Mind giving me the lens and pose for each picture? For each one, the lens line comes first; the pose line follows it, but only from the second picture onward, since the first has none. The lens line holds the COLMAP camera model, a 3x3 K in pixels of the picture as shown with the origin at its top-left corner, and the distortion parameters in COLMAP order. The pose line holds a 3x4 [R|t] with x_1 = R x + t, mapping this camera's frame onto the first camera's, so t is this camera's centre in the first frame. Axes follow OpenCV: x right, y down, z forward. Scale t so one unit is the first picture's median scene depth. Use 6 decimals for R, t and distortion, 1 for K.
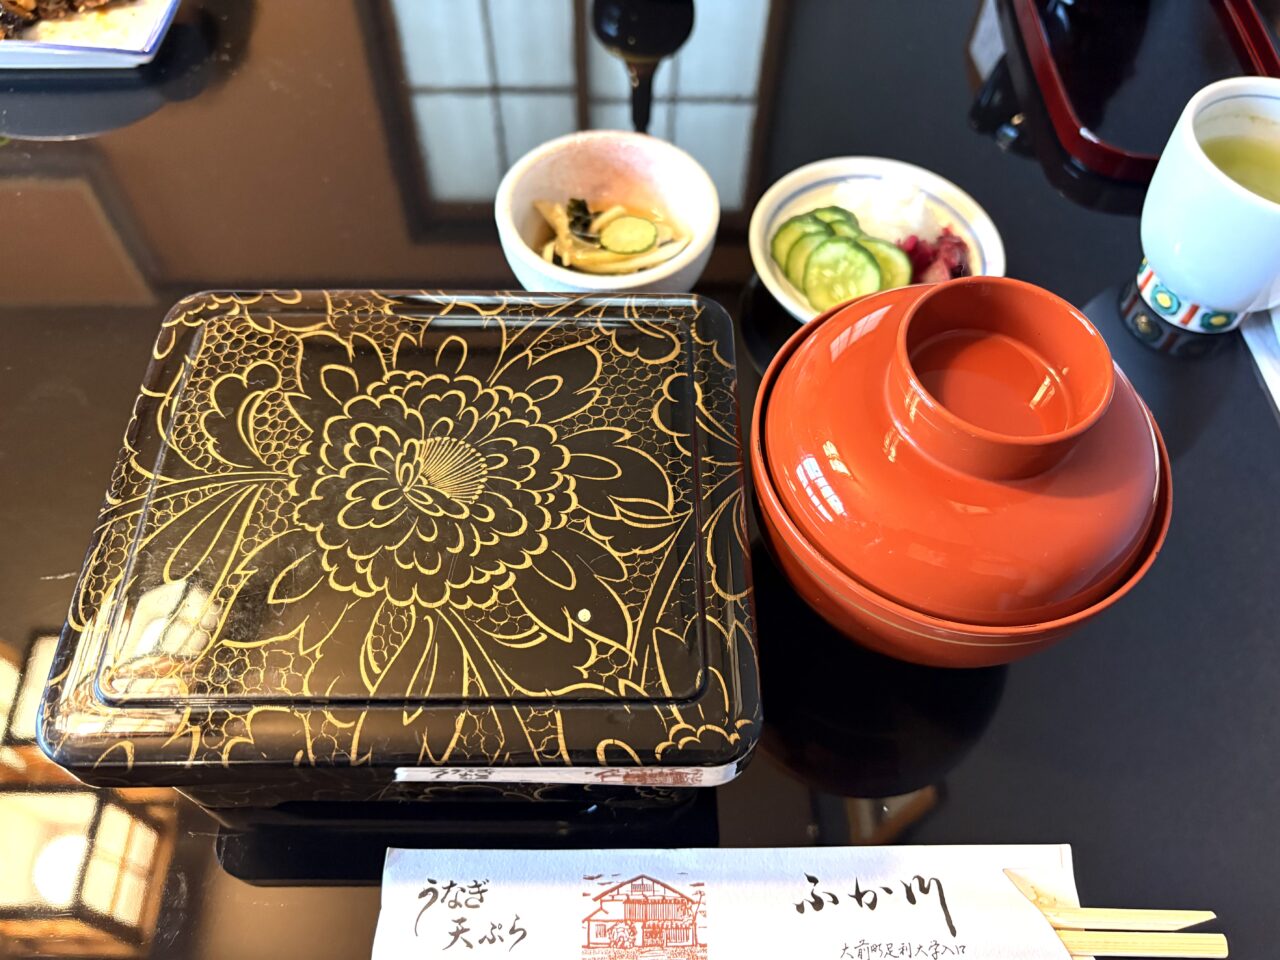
lens RADIAL K [[960.7, 0, 640.0], [0, 960.7, 480.0], [0, 0, 1]] dist [0.035649, 0.000258]
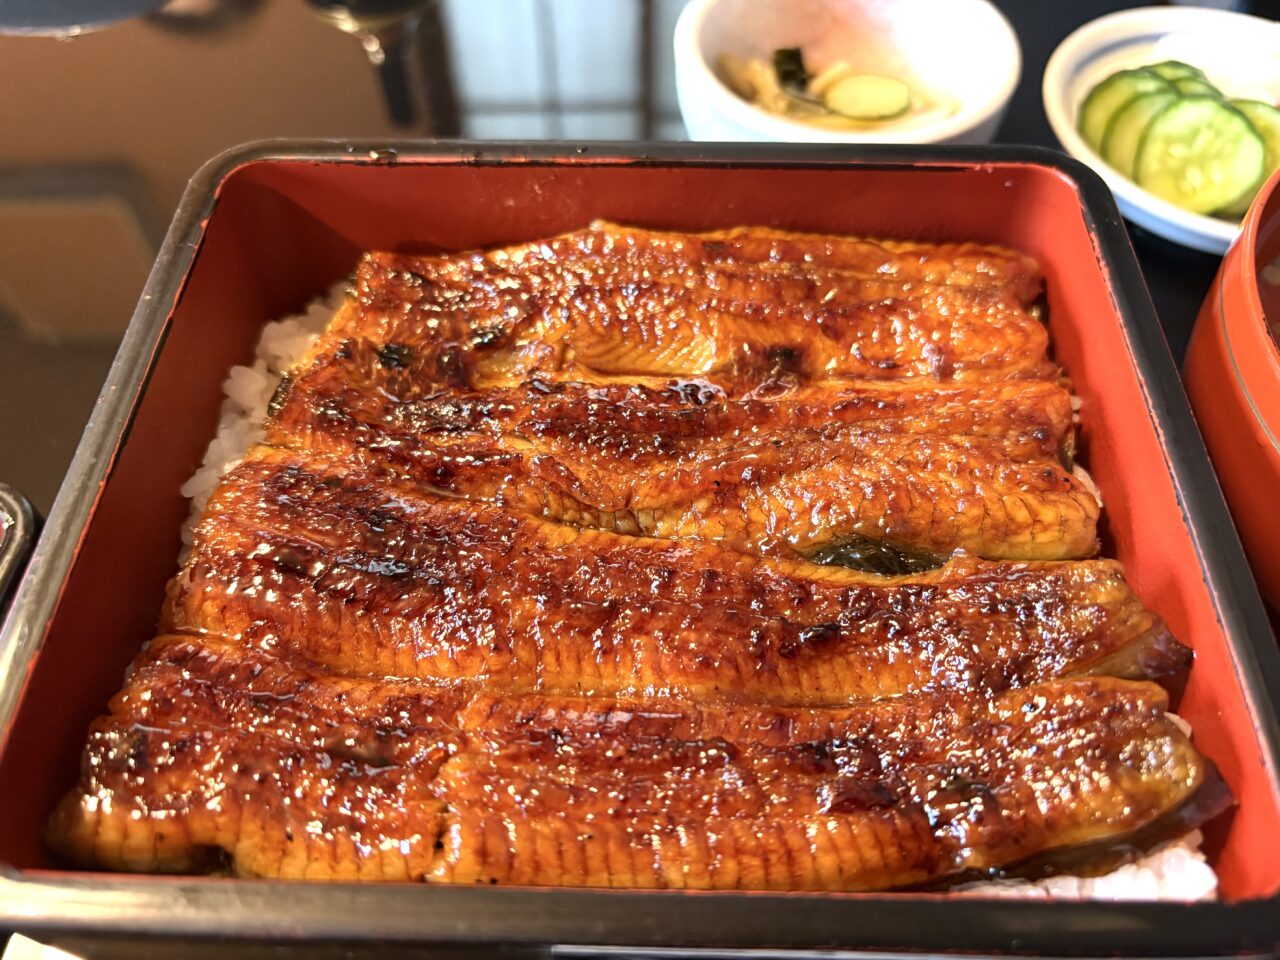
lens RADIAL K [[962.7, 0, 640.0], [0, 962.7, 480.0], [0, 0, 1]] dist [-0.017435, 0.001167]
pose [[0.999550, 0.007987, -0.028930, -0.145874], [-0.009653, 0.998275, -0.057915, 0.048005], [0.028418, 0.058168, 0.997902, 0.348790]]
